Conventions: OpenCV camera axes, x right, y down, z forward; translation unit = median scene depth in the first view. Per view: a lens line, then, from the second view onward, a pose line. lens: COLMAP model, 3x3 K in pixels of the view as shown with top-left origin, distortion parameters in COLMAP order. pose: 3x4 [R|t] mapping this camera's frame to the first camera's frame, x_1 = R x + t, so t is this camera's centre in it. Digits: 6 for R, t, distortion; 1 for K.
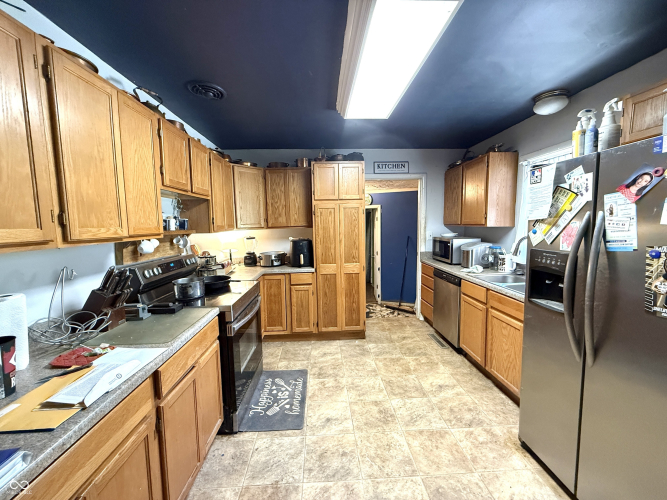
lens RADIAL K [[266.9, 0, 332.7], [0, 266.9, 249.5], [0, 0, 1]] dist [-0.000706, -0.000383]
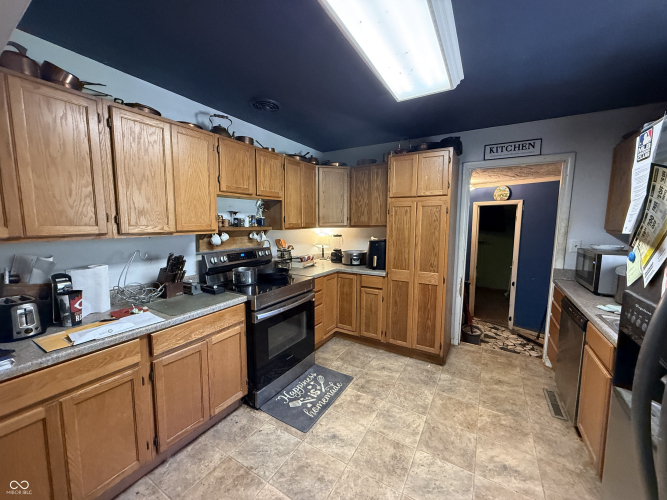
lens RADIAL K [[266.9, 0, 332.7], [0, 266.9, 249.5], [0, 0, 1]] dist [-0.000706, -0.000383]
pose [[0.832056, 0.081376, -0.548691, 0.314554], [-0.072736, 0.996646, 0.037513, -0.033178], [0.549903, 0.008697, 0.835183, 0.154865]]
